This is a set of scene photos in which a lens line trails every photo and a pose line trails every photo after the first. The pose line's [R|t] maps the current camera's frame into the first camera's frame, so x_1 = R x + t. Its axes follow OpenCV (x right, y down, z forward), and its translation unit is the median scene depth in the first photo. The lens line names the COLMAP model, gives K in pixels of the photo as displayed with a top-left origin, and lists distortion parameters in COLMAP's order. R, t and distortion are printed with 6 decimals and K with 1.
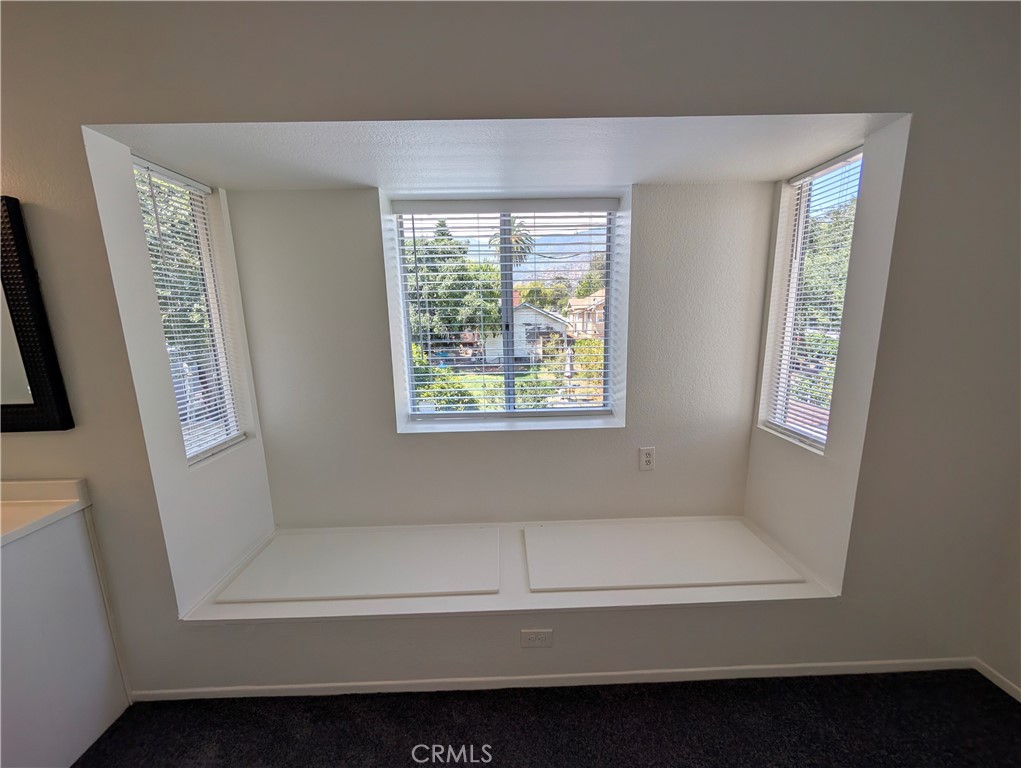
lens RADIAL K [[388.5, 0, 510.5], [0, 388.5, 384.0], [0, 0, 1]] dist [-0.001757, -0.000198]
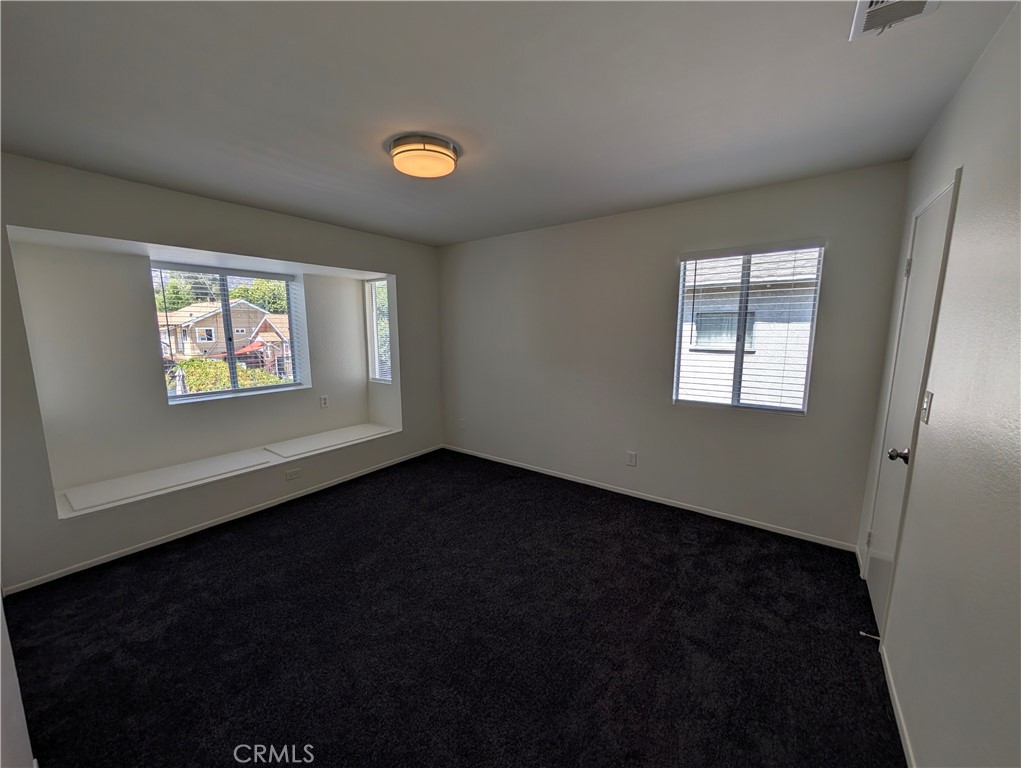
lens RADIAL K [[385.3, 0, 511.0], [0, 385.3, 387.2], [0, 0, 1]] dist [0.001928, 0.000078]
pose [[0.603338, -0.097763, 0.791470, -0.697000], [0.129053, 0.991345, 0.024074, 0.201131], [-0.786974, 0.087617, 0.610733, -1.093359]]
